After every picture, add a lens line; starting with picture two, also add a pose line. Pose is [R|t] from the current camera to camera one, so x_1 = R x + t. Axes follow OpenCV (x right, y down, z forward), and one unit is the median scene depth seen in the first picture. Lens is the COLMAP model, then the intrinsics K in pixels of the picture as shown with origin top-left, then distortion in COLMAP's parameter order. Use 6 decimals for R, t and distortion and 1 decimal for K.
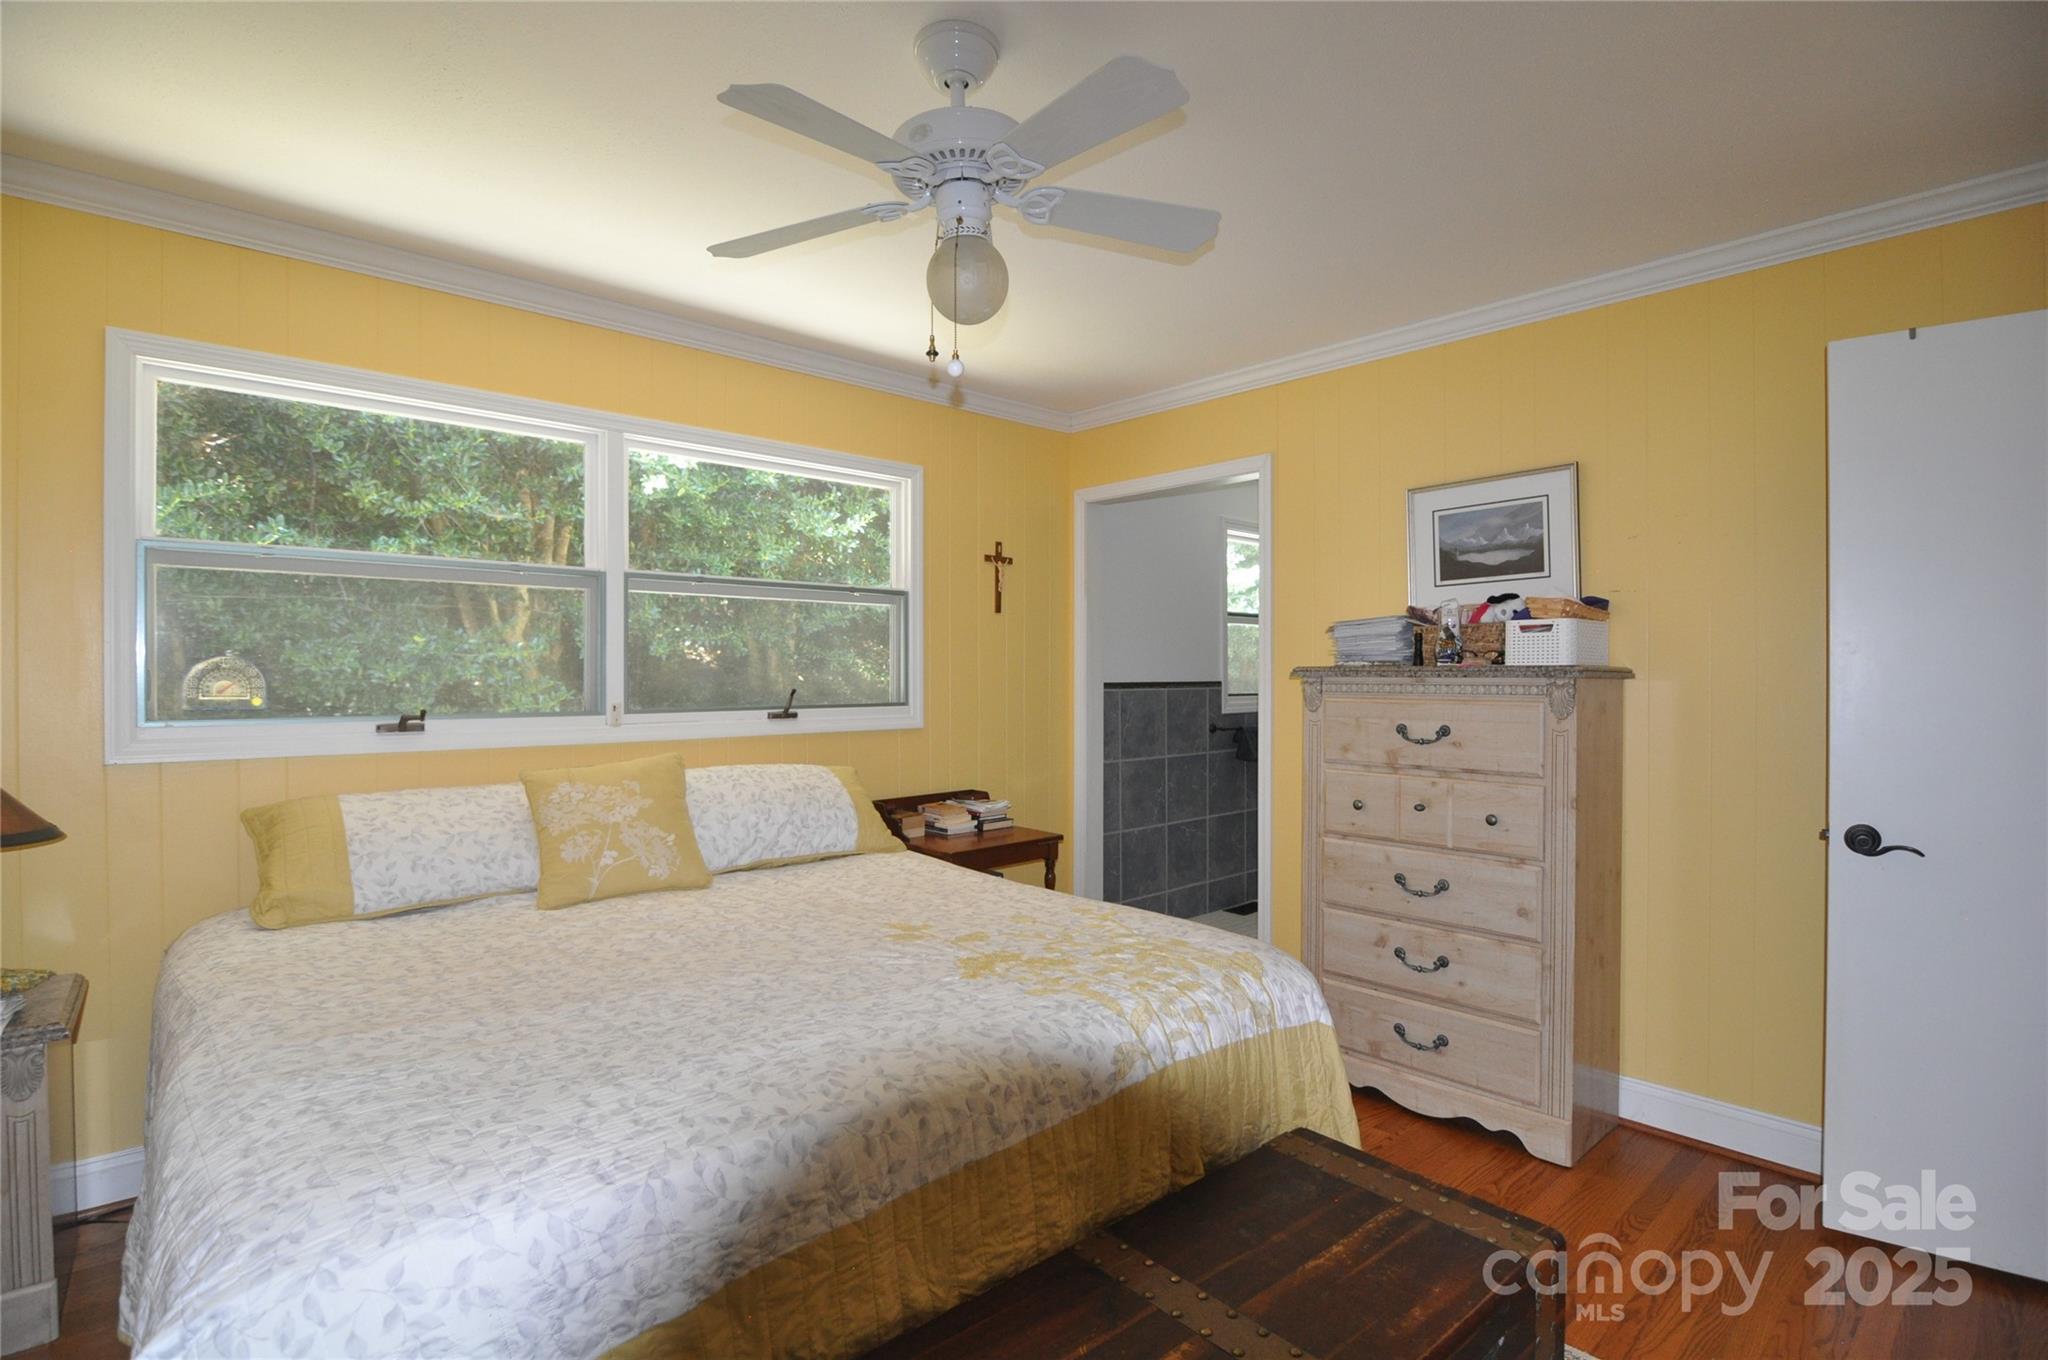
lens RADIAL K [[980.0, 0, 1024.0], [0, 980.0, 680.0], [0, 0, 1]] dist [-0.005884, -0.011466]
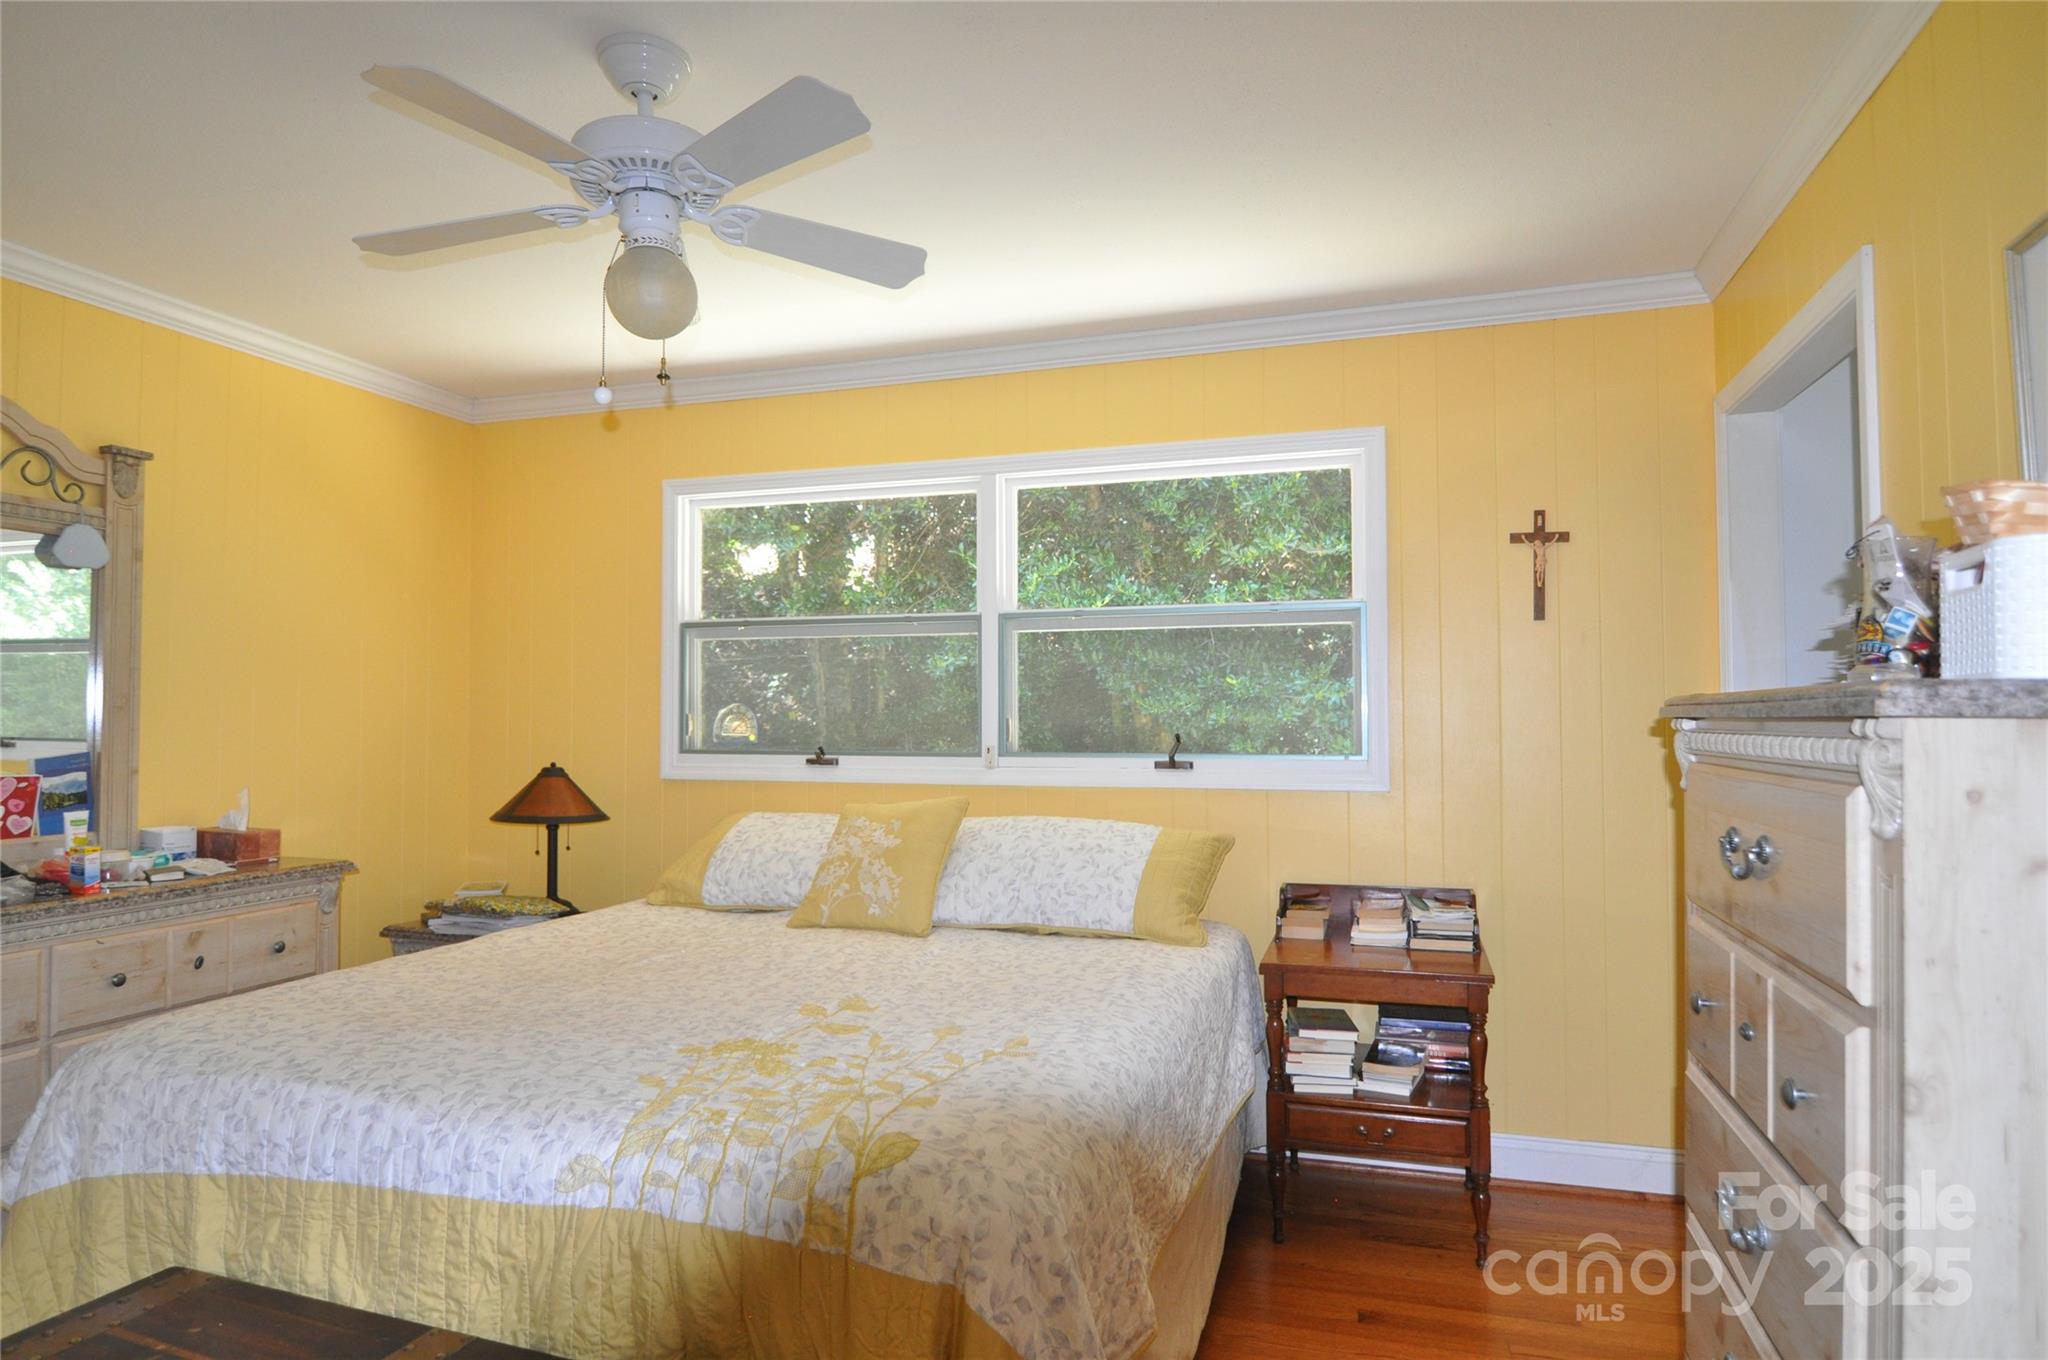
lens RADIAL K [[1153.2, 0, 1024.0], [0, 1153.2, 680.0], [0, 0, 1]] dist [-0.014902, -0.000323]
pose [[0.496840, -0.030836, -0.867294, 0.760717], [-0.005400, 0.999239, -0.038621, 0.002729], [0.867825, 0.023871, 0.496296, 0.551737]]
